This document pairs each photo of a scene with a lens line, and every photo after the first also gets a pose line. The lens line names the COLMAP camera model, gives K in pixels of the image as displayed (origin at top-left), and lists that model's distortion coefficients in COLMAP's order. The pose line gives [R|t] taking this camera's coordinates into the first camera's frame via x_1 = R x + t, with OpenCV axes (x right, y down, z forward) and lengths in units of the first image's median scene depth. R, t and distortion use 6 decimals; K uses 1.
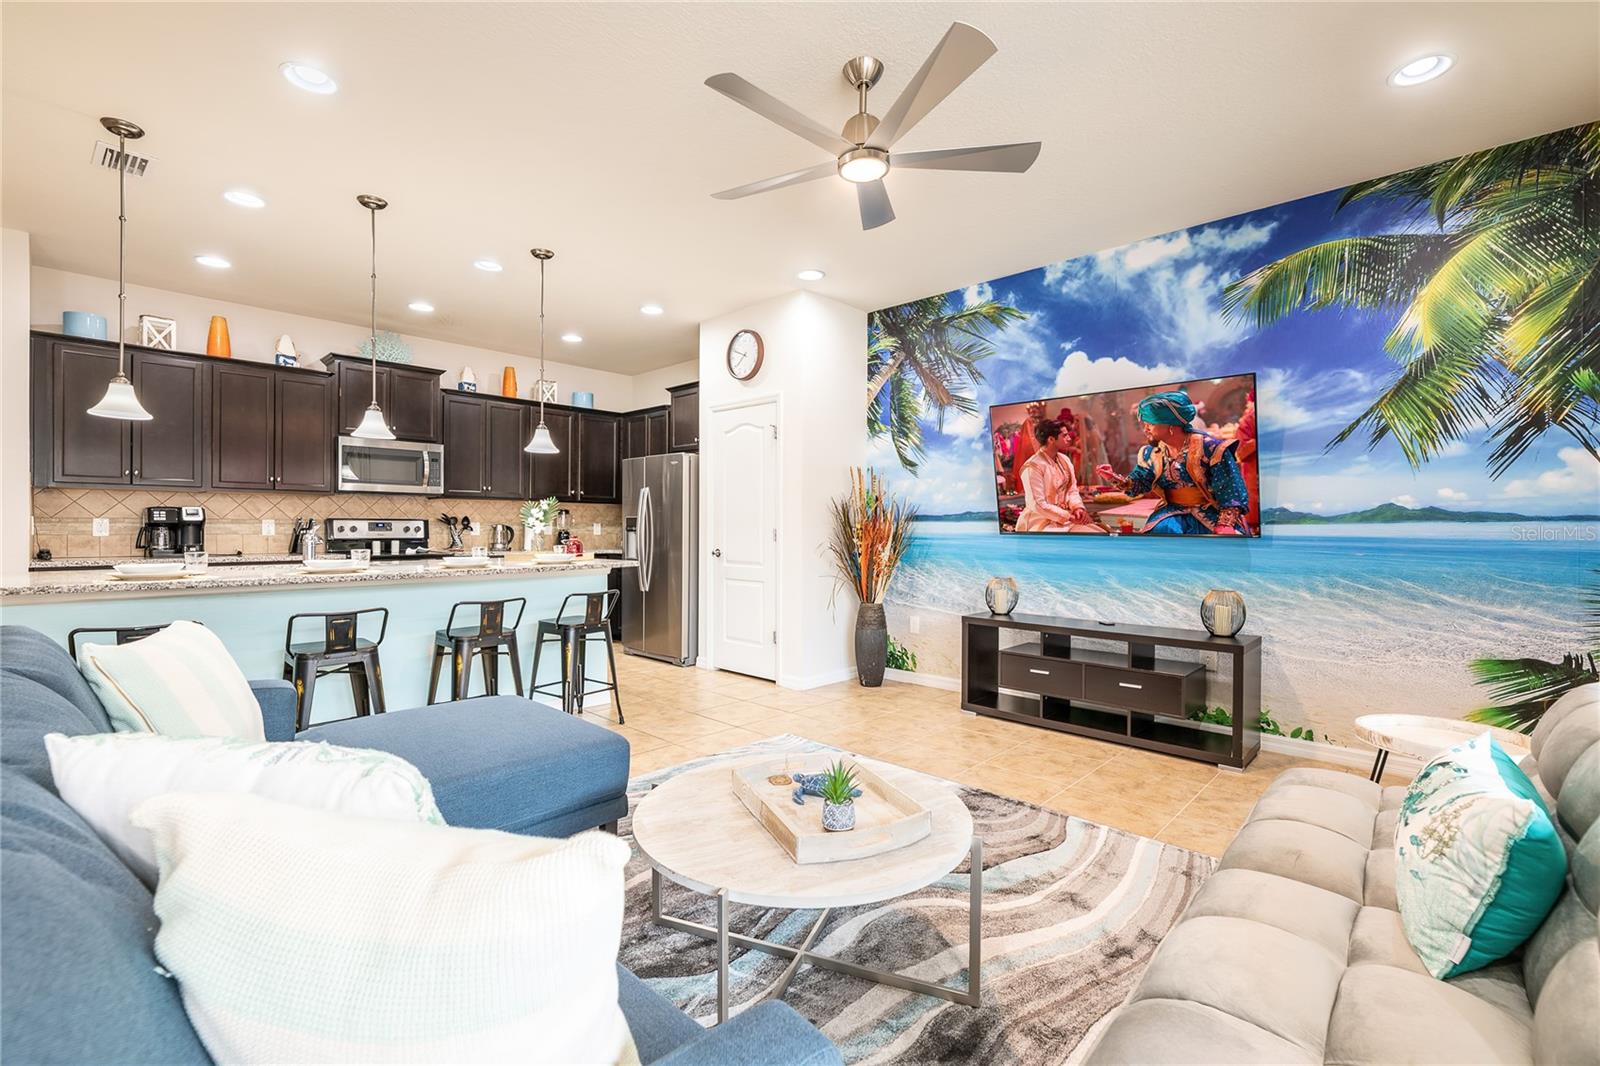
lens RADIAL K [[716.8, 0, 785.7], [0, 716.8, 521.7], [0, 0, 1]] dist [0.006224, -0.002734]
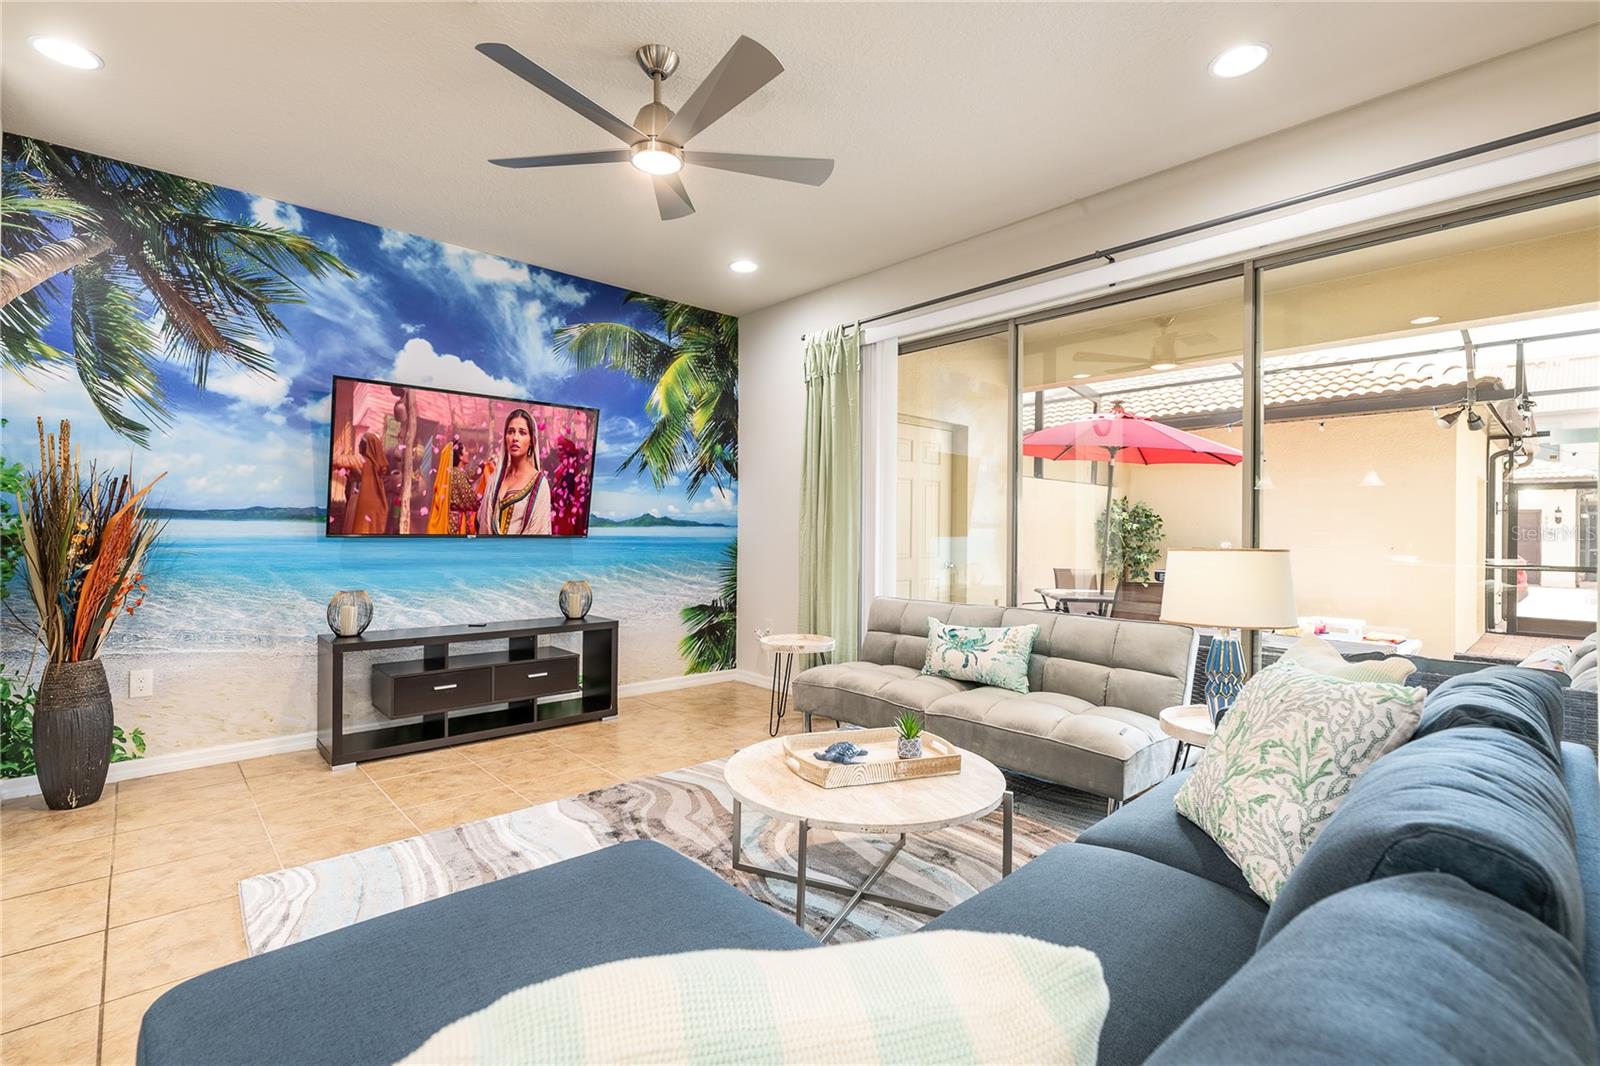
lens RADIAL K [[716.8, 0, 787.2], [0, 716.8, 533.2], [0, 0, 1]] dist [0.006224, -0.002734]
pose [[0.071534, -0.005430, 0.997423, -0.449226], [-0.013419, 0.999889, 0.006406, 0.001114], [-0.997348, -0.013843, 0.071453, 0.425634]]
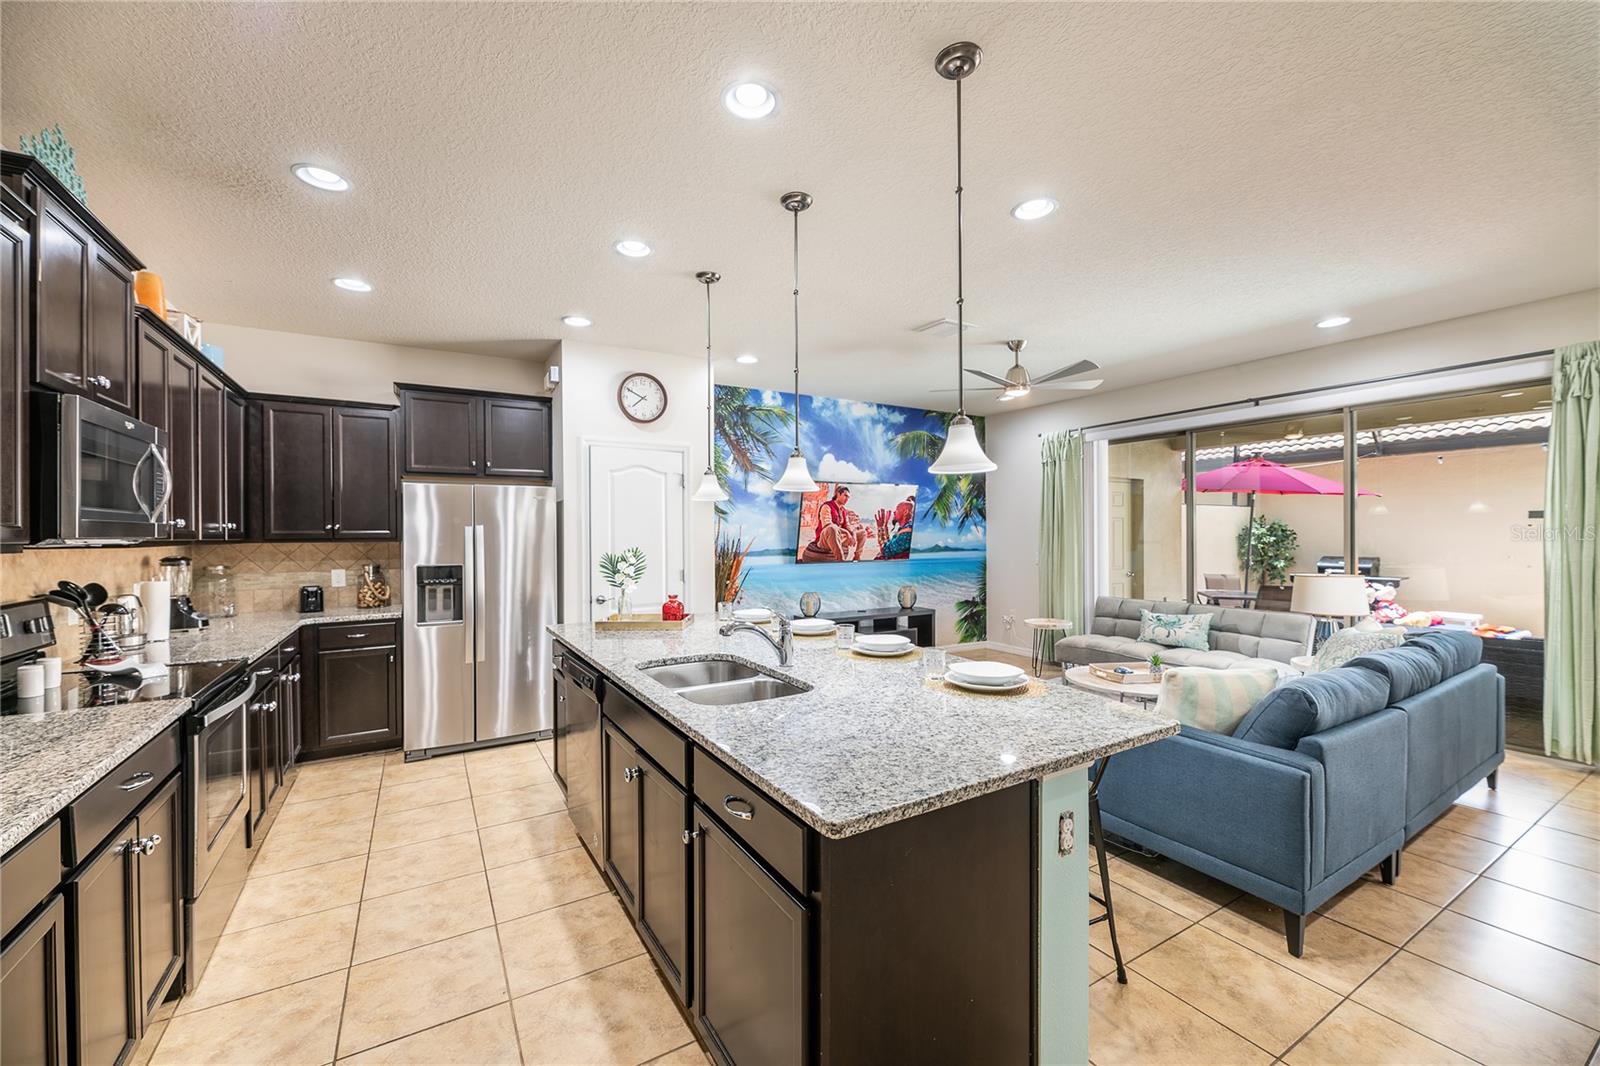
lens RADIAL K [[633.0, 0, 794.4], [0, 633.0, 536.3], [0, 0, 1]] dist [-0.004546, -0.000660]
pose [[0.264128, -0.010526, 0.964430, -0.971535], [0.001920, 0.999944, 0.010388, -0.054417], [-0.964486, -0.000892, 0.264134, 0.636644]]
